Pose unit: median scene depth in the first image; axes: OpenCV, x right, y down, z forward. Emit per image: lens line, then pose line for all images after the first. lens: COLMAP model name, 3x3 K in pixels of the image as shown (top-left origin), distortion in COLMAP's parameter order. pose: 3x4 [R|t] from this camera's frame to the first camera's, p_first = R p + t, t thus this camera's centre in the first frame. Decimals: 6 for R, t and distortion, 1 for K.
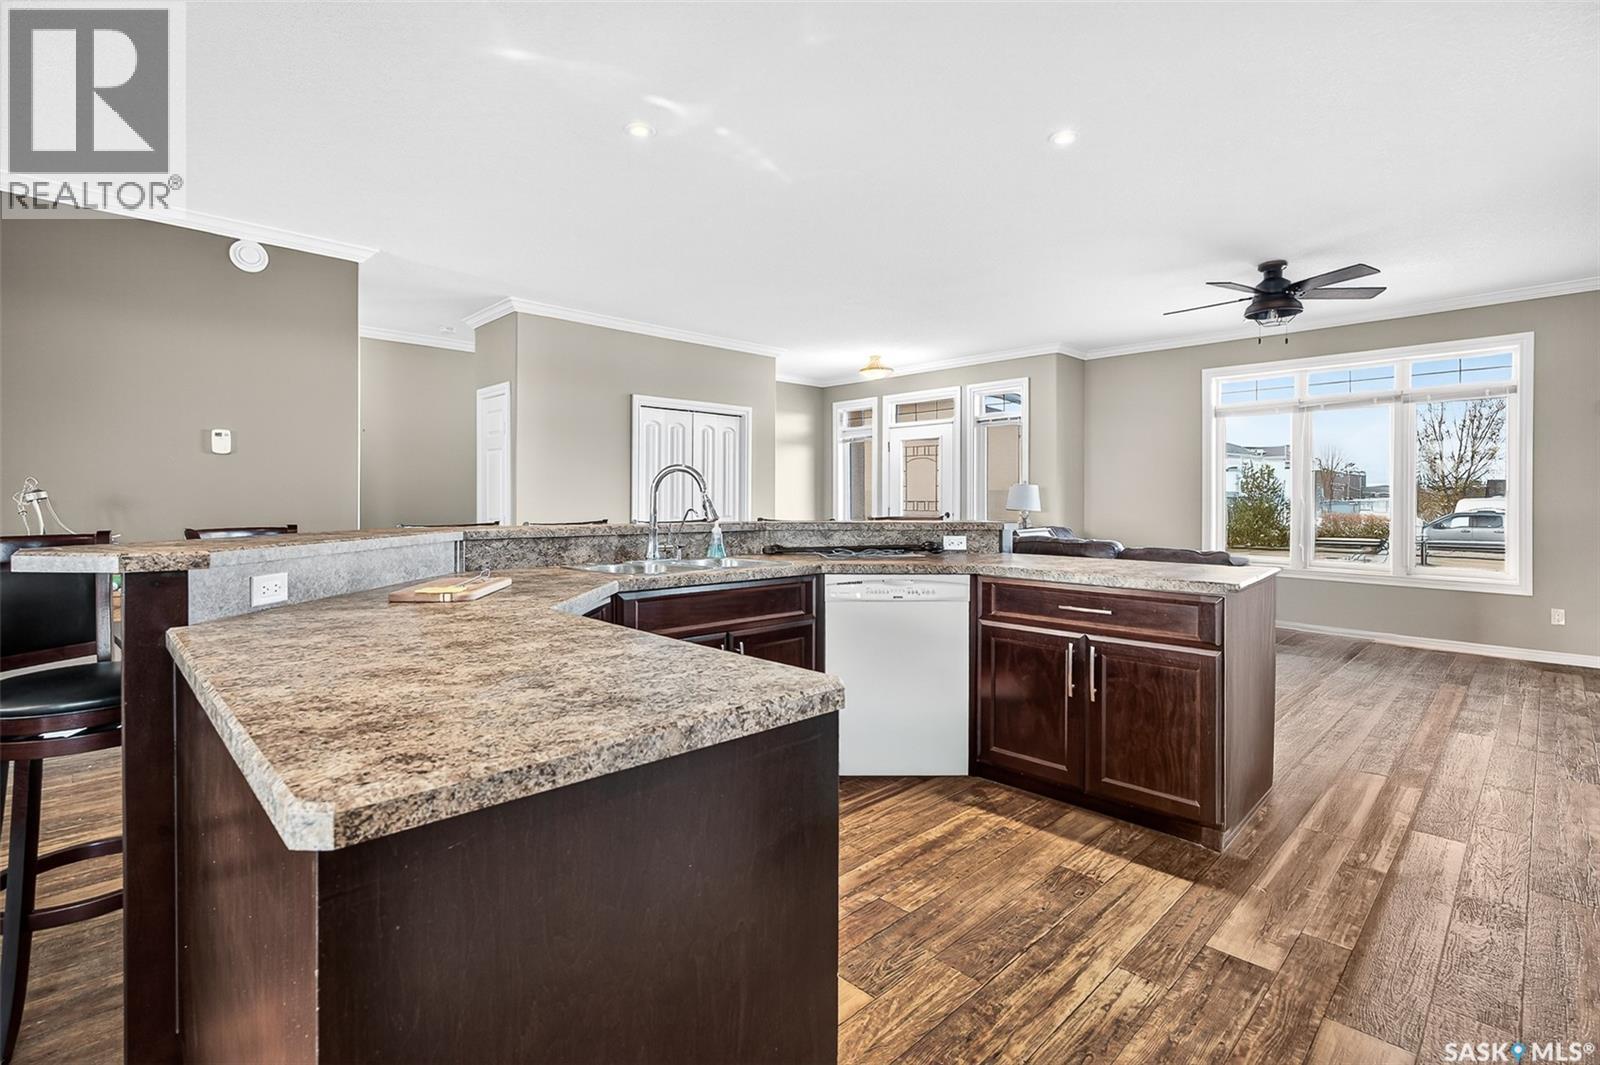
lens RADIAL K [[738.2, 0, 799.7], [0, 738.2, 528.6], [0, 0, 1]] dist [-0.002925, 0.001429]
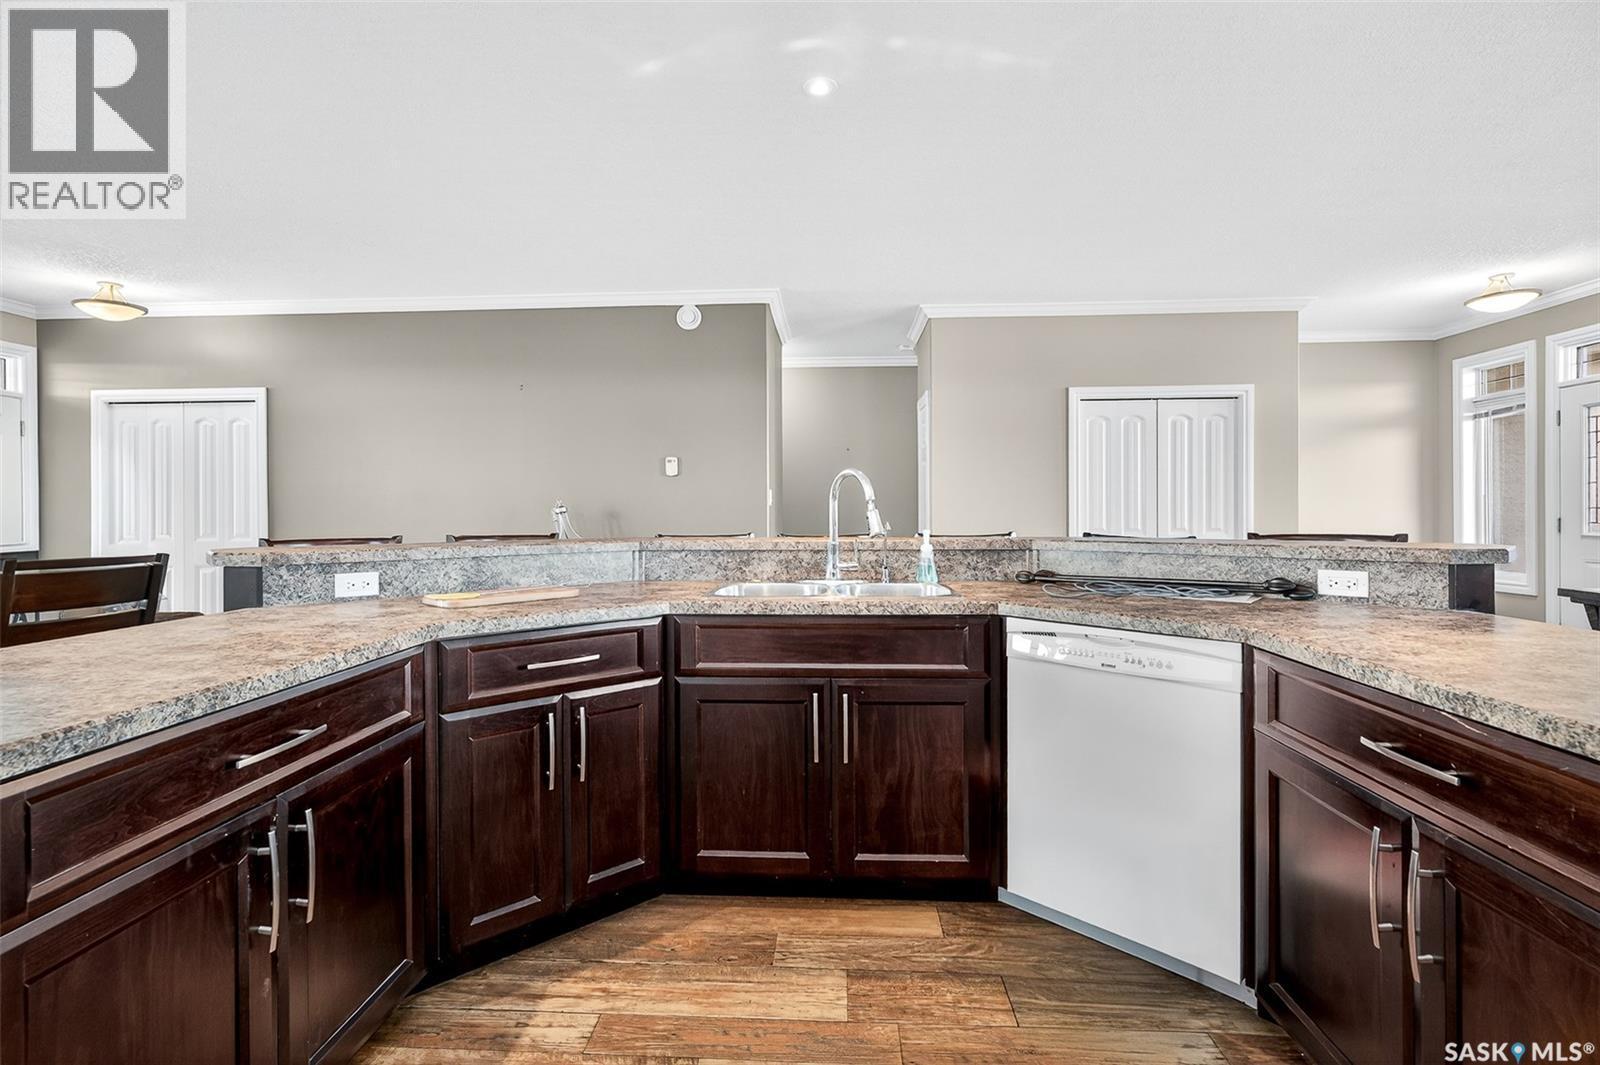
lens RADIAL K [[738.2, 0, 805.9], [0, 738.2, 528.8], [0, 0, 1]] dist [-0.002925, 0.001429]
pose [[0.688113, 0.011067, -0.725519, 0.335137], [-0.020631, 0.999778, -0.004316, -0.010965], [0.725310, 0.017938, 0.688188, 0.325830]]
